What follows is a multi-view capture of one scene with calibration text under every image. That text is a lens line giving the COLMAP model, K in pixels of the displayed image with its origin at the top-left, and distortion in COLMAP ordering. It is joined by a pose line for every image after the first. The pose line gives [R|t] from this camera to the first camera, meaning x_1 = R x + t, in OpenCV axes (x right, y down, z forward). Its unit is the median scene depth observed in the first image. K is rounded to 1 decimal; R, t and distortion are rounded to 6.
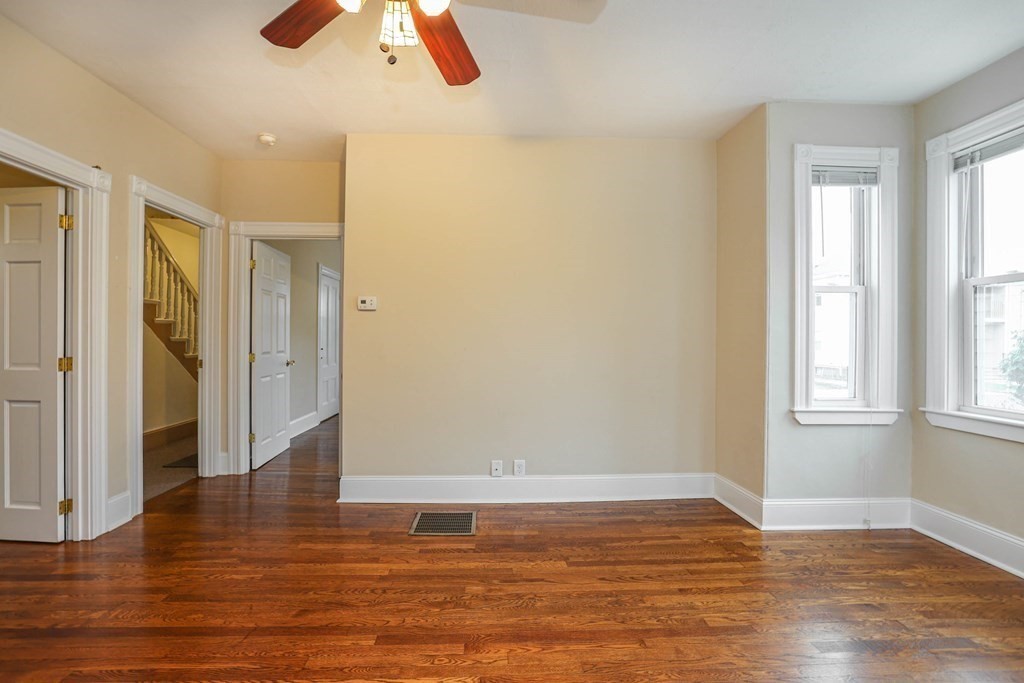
lens RADIAL K [[463.3, 0, 506.9], [0, 463.3, 341.1], [0, 0, 1]] dist [-0.047711, 0.020080]
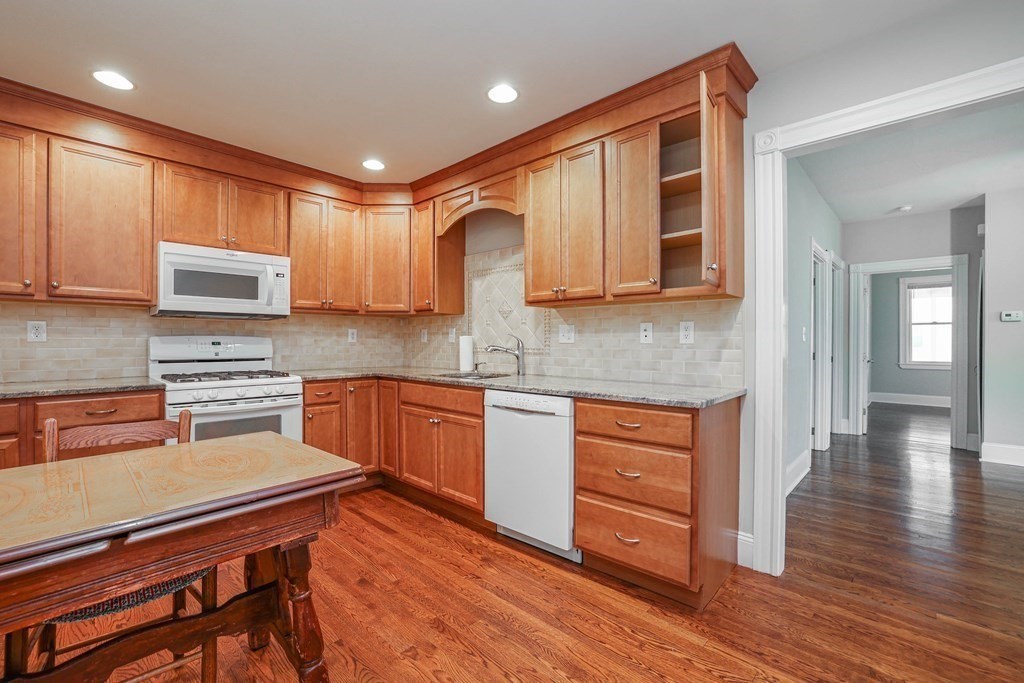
lens RADIAL K [[451.2, 0, 500.2], [0, 451.2, 342.6], [0, 0, 1]] dist [-0.046238, 0.012597]
pose [[0.680594, -0.003425, -0.732652, -0.475602], [-0.001505, 0.999980, -0.006073, 0.005997], [0.732659, 0.005236, 0.680576, -1.173688]]
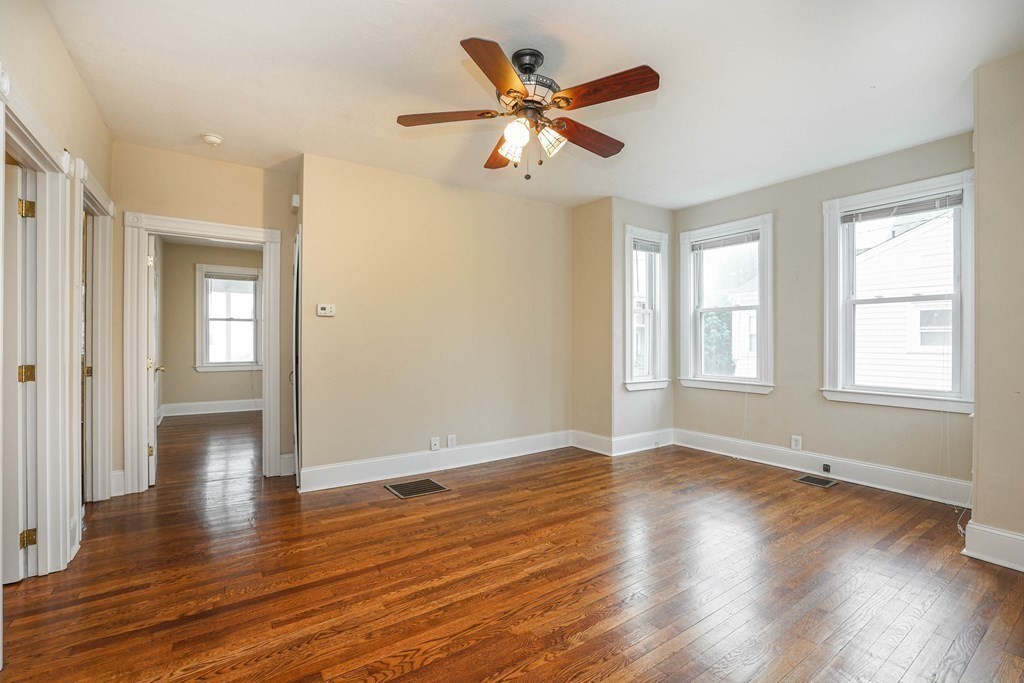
lens RADIAL K [[448.6, 0, 516.2], [0, 448.6, 344.5], [0, 0, 1]] dist [-0.045434, 0.017901]
pose [[0.849908, -0.009152, 0.526851, -0.584428], [0.006516, 0.999955, 0.006858, -0.003564], [-0.526890, -0.002396, 0.849930, -0.190961]]
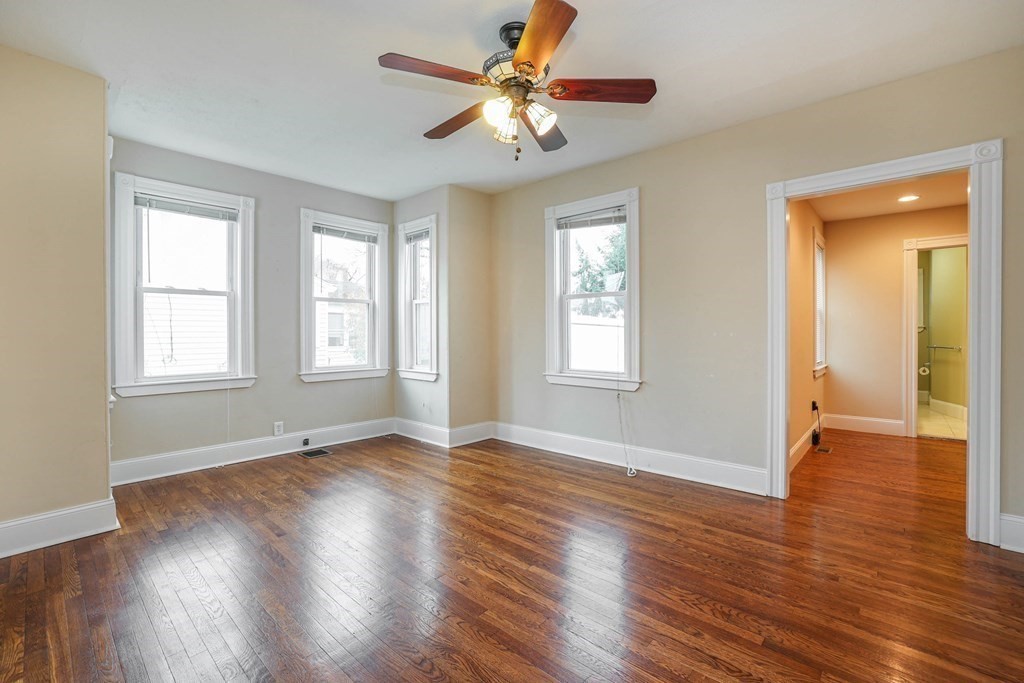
lens RADIAL K [[463.2, 0, 495.0], [0, 463.2, 344.2], [0, 0, 1]] dist [-0.050994, 0.019267]
pose [[-0.702470, -0.024717, 0.711284, -0.676054], [0.000338, 0.999385, 0.035063, -0.009511], [-0.711713, 0.024871, -0.702030, 1.097763]]
